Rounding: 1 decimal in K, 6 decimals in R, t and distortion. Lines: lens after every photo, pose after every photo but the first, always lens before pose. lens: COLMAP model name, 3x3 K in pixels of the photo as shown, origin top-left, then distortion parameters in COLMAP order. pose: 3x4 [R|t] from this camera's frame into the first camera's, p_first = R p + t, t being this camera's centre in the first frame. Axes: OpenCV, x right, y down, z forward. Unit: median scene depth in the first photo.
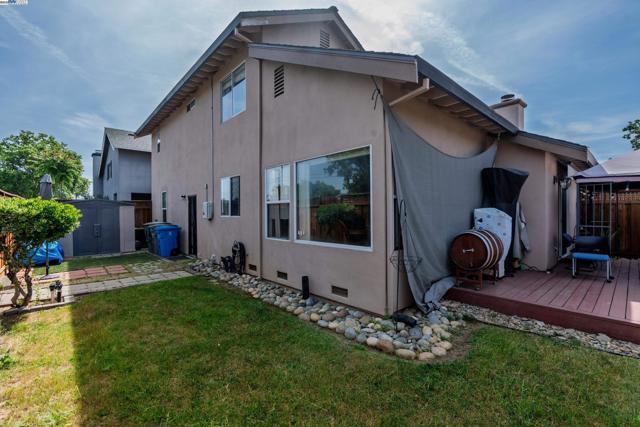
lens RADIAL K [[290.0, 0, 322.4], [0, 290.0, 212.6], [0, 0, 1]] dist [-0.007937, 0.002793]
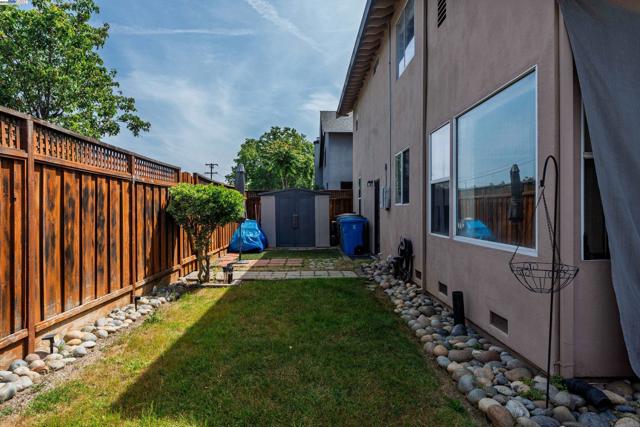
lens RADIAL K [[406.6, 0, 320.6], [0, 406.6, 210.8], [0, 0, 1]] dist [0.008344, 0.005443]
pose [[0.754002, 0.008496, -0.656818, 0.313449], [-0.005602, 0.999963, 0.006503, 0.035877], [0.656849, -0.001224, 0.754021, 0.112879]]
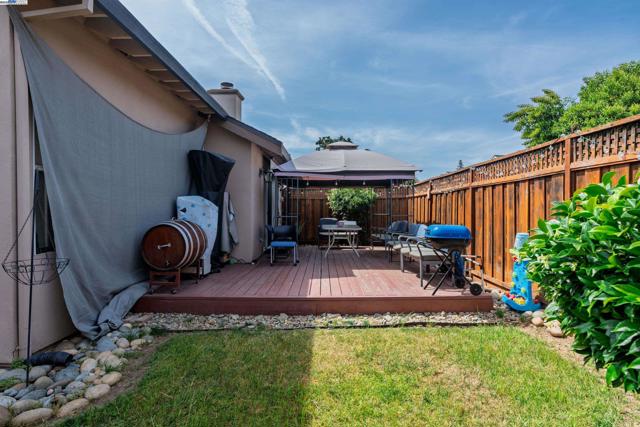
lens RADIAL K [[338.0, 0, 323.8], [0, 338.0, 210.8], [0, 0, 1]] dist [0.006707, 0.001585]
pose [[0.676494, 0.003480, 0.736440, 0.107373], [-0.004546, 0.999990, -0.000549, 0.030417], [-0.736434, -0.002977, 0.676503, 0.036573]]
